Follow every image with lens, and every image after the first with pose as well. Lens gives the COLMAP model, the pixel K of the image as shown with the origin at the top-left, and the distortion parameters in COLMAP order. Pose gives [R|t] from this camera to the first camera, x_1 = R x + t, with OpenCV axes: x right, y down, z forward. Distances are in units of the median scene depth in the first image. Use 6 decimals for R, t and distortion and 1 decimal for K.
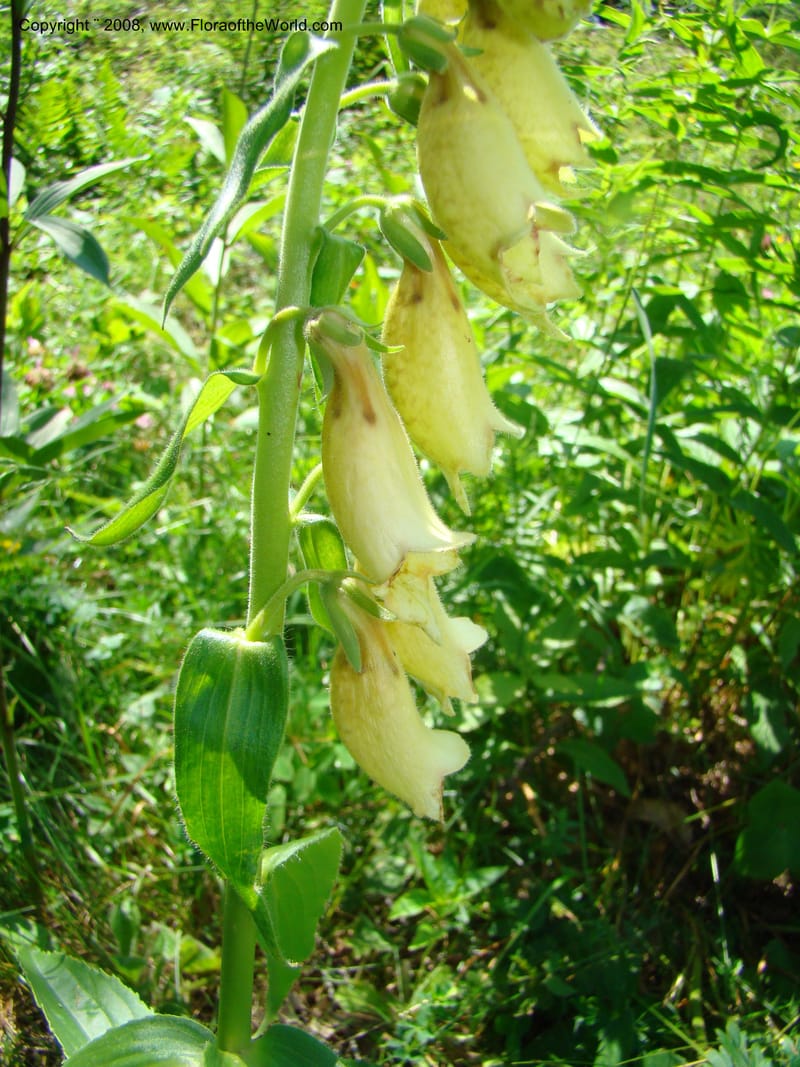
lens RADIAL K [[1005.9, 0, 395.8], [0, 1005.9, 531.8], [0, 0, 1]] dist [-0.126628, 0.000000]
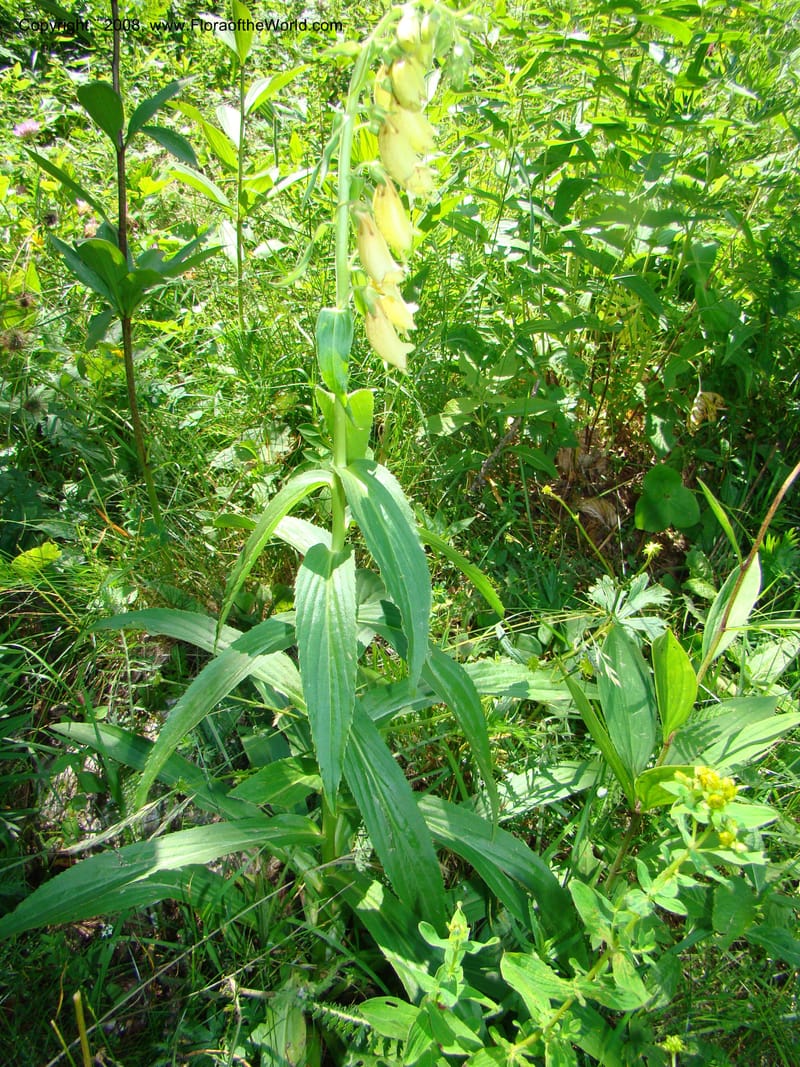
lens RADIAL K [[1005.9, 0, 387.2], [0, 1005.9, 513.5], [0, 0, 1]] dist [-0.126628, 0.000000]
pose [[0.996529, -0.080630, -0.020703, 0.003276], [0.082857, 0.984718, 0.153181, 0.061935], [0.008036, -0.154365, 0.987981, -0.498890]]
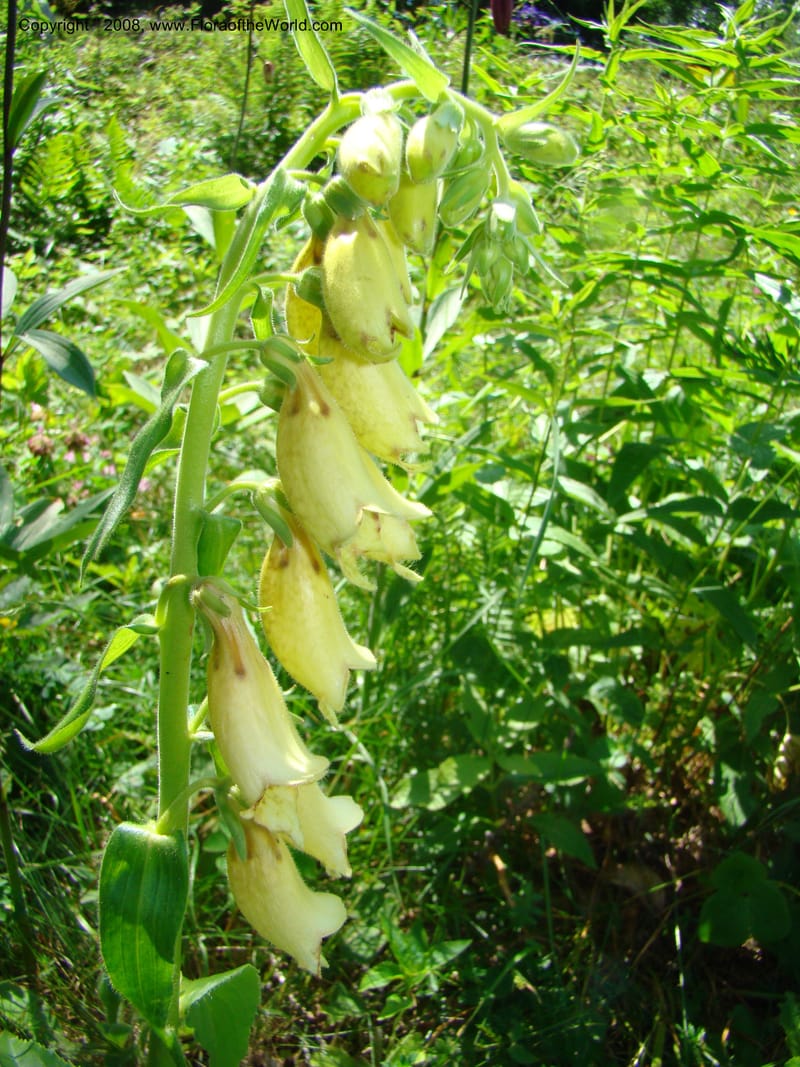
lens RADIAL K [[1005.9, 0, 393.1], [0, 1005.9, 533.4], [0, 0, 1]] dist [-0.126628, 0.000000]
pose [[0.999906, -0.005420, -0.012600, 0.037431], [0.005005, 0.999453, -0.032691, -0.050811], [0.012770, 0.032625, 0.999386, -0.050761]]
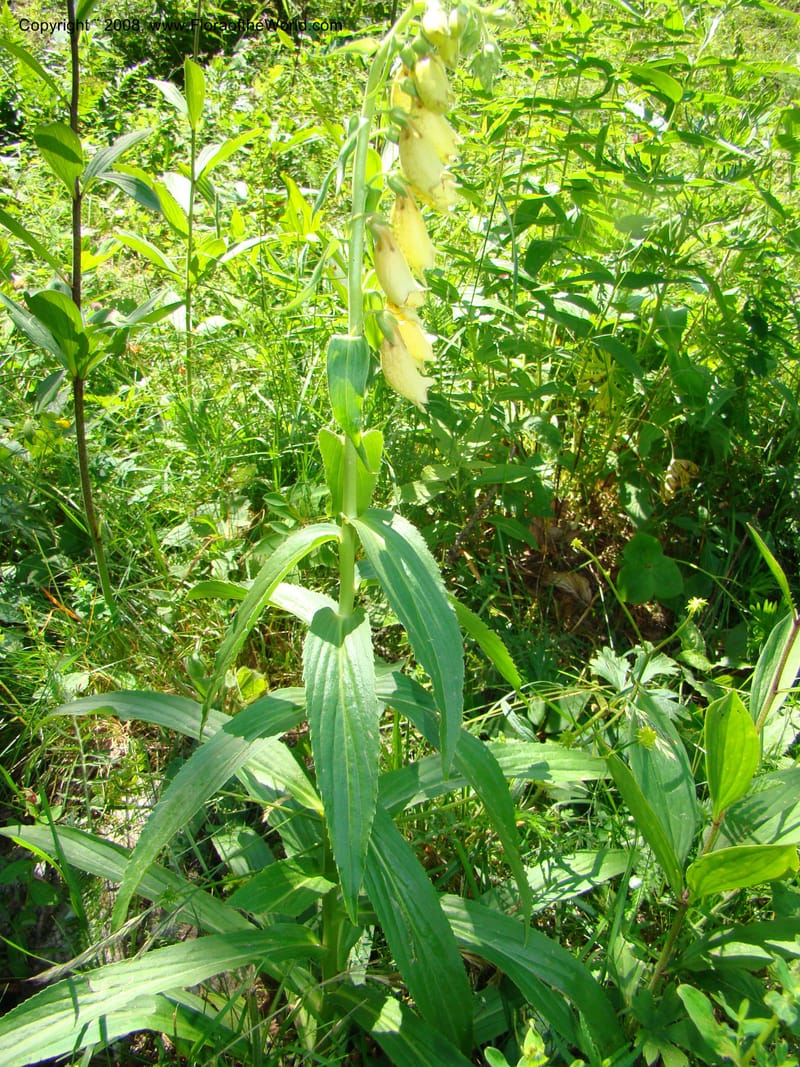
lens RADIAL K [[1005.9, 0, 392.9], [0, 1005.9, 522.7], [0, 0, 1]] dist [-0.126628, 0.000000]
pose [[0.993253, -0.095308, 0.066061, -0.061061], [0.090166, 0.992955, 0.076882, 0.095013], [-0.072923, -0.070407, 0.994849, -0.408000]]
